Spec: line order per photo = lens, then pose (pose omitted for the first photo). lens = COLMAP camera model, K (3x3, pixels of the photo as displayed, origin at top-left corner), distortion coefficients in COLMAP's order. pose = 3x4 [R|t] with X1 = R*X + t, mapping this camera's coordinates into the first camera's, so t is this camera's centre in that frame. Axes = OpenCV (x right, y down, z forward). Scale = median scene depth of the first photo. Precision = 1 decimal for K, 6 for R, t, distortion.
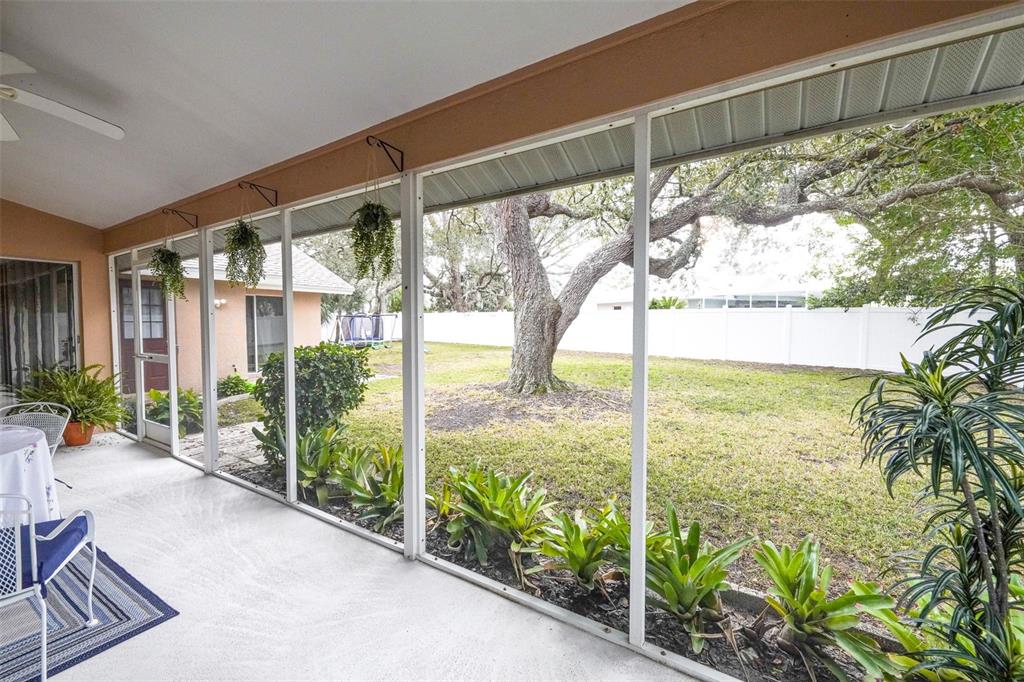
lens RADIAL K [[421.9, 0, 512.0], [0, 421.9, 341.0], [0, 0, 1]] dist [0.010788, -0.012907]
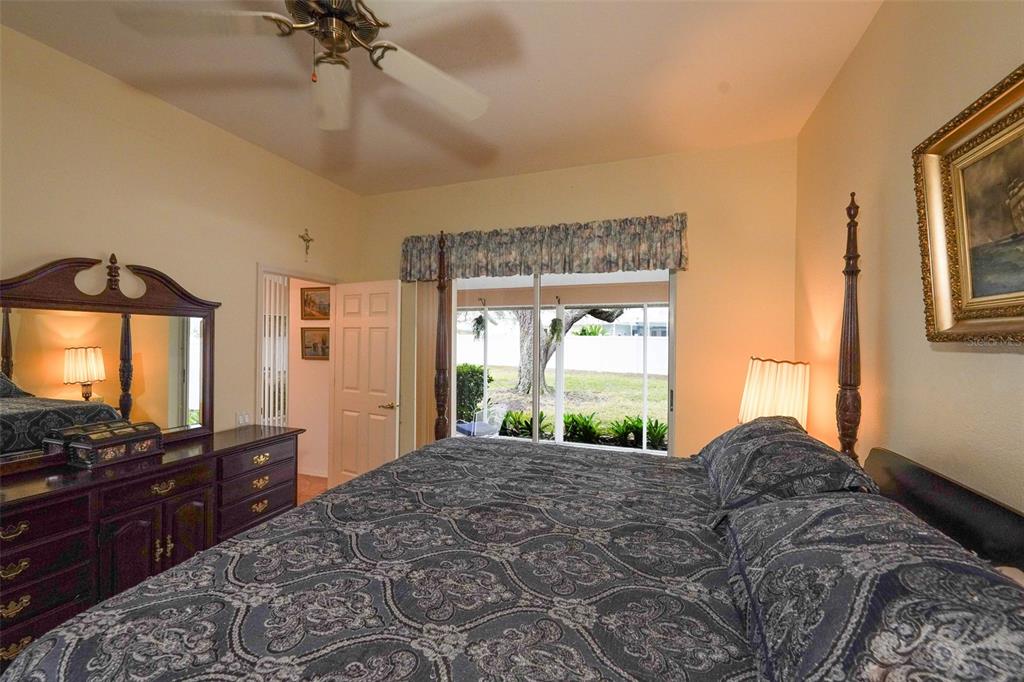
lens RADIAL K [[421.9, 0, 512.0], [0, 421.9, 341.0], [0, 0, 1]] dist [0.010788, -0.012907]
pose [[0.977611, 0.007044, 0.210301, -0.374676], [0.001363, 0.999207, -0.039802, -0.013306], [-0.210415, 0.039198, 0.976826, -0.550045]]
